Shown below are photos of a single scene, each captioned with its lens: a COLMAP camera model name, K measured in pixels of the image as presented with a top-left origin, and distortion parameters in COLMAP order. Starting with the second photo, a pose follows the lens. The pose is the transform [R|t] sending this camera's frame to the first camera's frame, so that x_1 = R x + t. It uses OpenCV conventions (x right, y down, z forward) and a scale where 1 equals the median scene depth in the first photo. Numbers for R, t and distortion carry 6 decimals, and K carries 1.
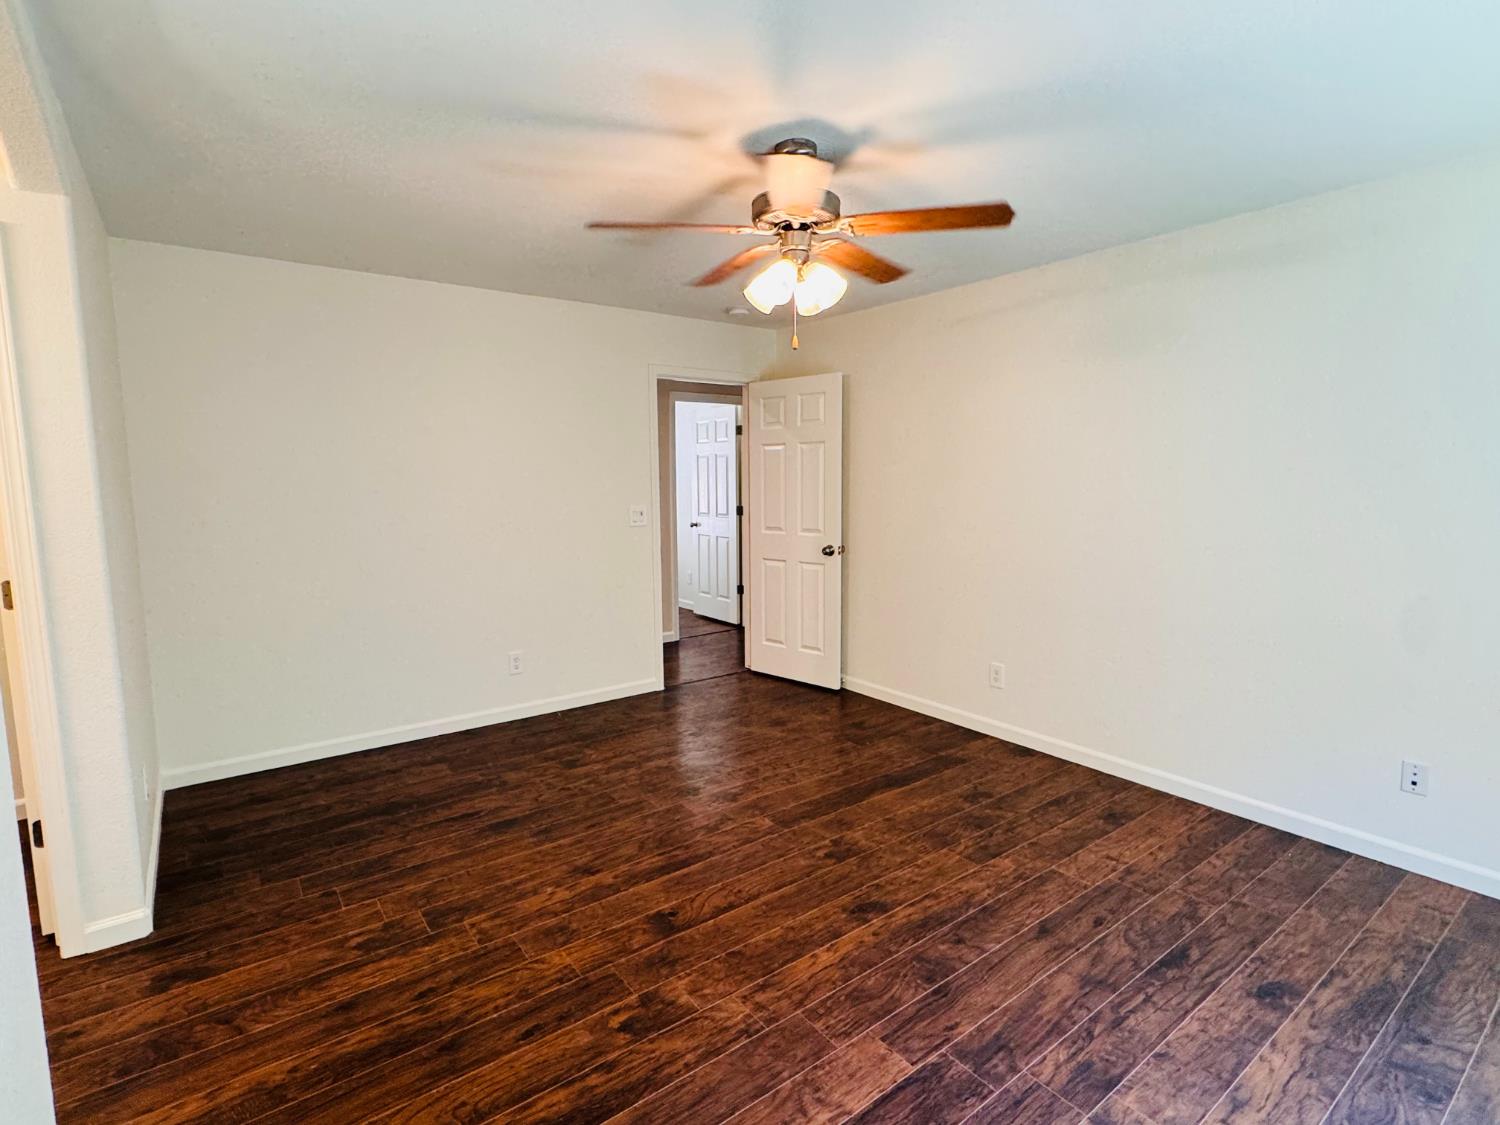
lens RADIAL K [[737.4, 0, 752.1], [0, 737.4, 570.9], [0, 0, 1]] dist [-0.003403, 0.000091]
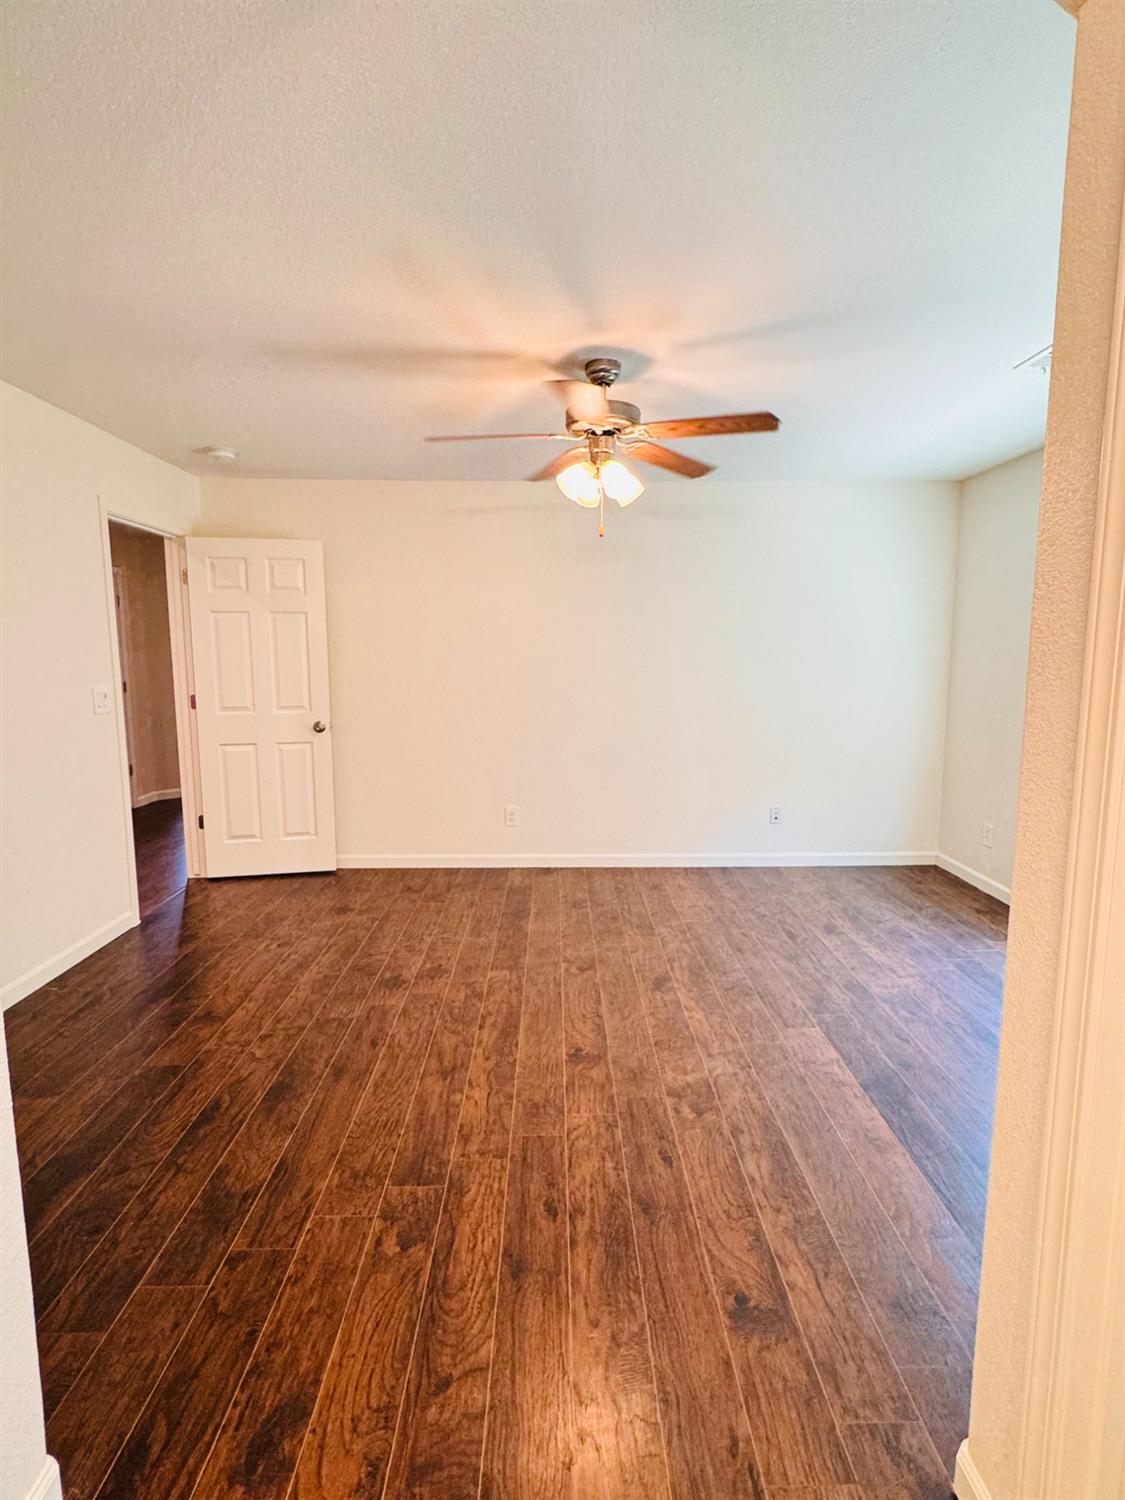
lens RADIAL K [[737.4, 0, 564.6], [0, 737.4, 747.7], [0, 0, 1]] dist [-0.003403, 0.000091]
pose [[0.581729, -0.096036, 0.807693, -0.656539], [0.099341, 0.993960, 0.046634, -0.018504], [-0.807294, 0.053109, 0.587756, 0.248905]]
